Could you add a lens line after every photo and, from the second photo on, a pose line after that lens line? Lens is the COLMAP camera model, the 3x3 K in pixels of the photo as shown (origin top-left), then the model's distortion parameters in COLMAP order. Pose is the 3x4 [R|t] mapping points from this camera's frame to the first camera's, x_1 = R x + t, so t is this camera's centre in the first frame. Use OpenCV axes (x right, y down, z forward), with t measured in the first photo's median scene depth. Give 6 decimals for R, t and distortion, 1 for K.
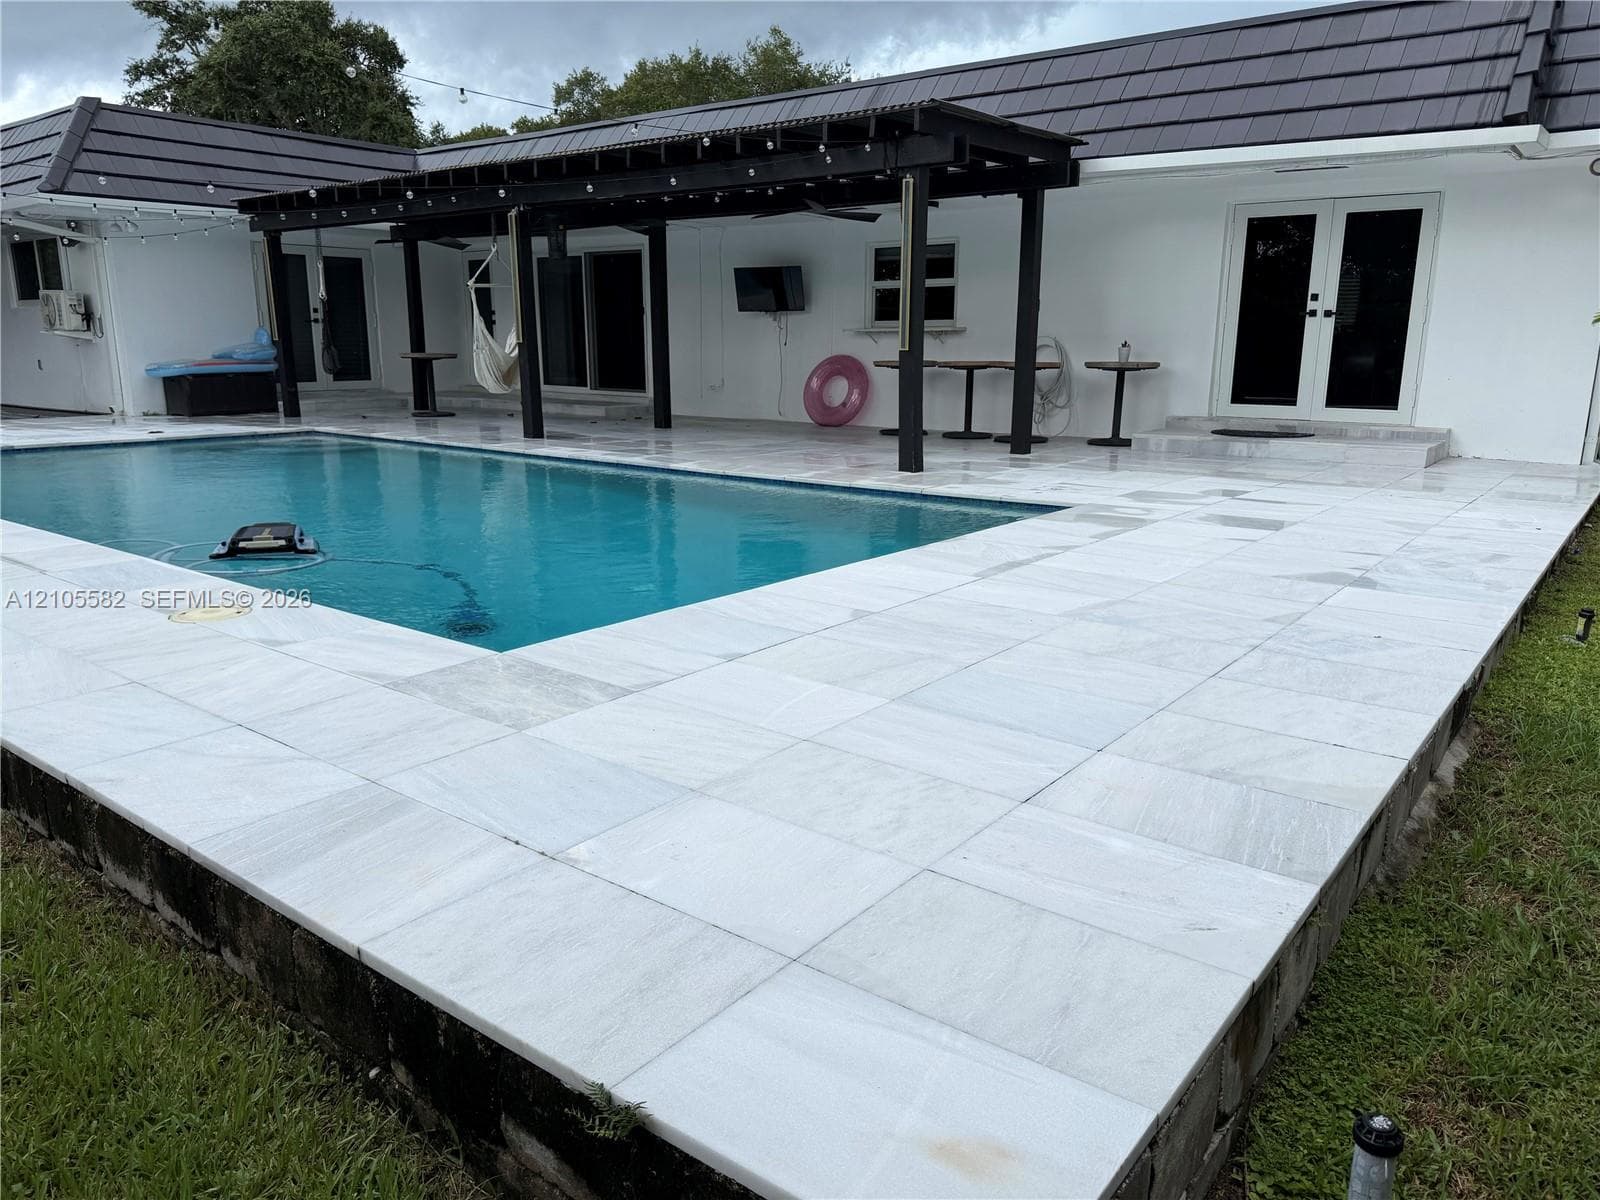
lens RADIAL K [[1133.3, 0, 800.0], [0, 1133.3, 600.0], [0, 0, 1]] dist [0.065130, -0.000578]
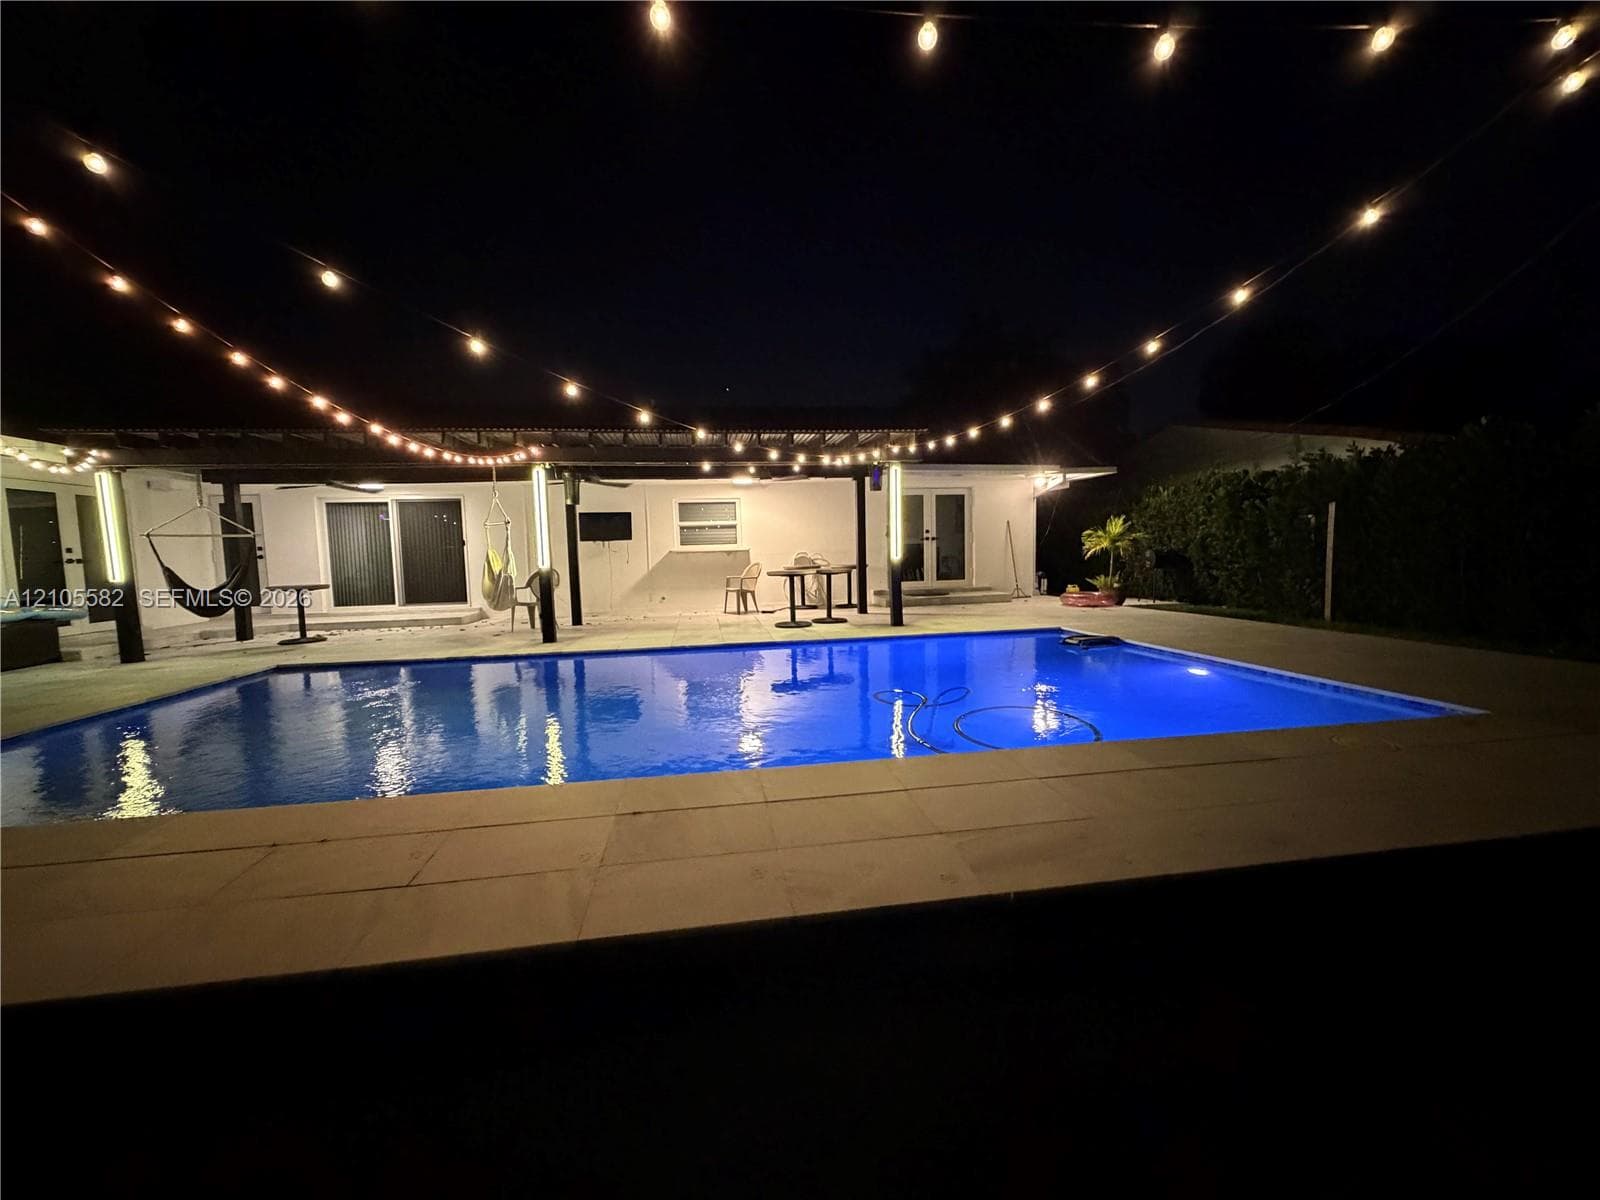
lens RADIAL K [[632.8, 0, 800.0], [0, 632.8, 600.0], [0, 0, 1]] dist [-0.006563, -0.000061]
pose [[0.682775, -0.080013, 0.726234, -0.479240], [0.192955, 0.978443, -0.073608, -0.076804], [-0.704689, 0.190388, 0.683495, 0.308231]]
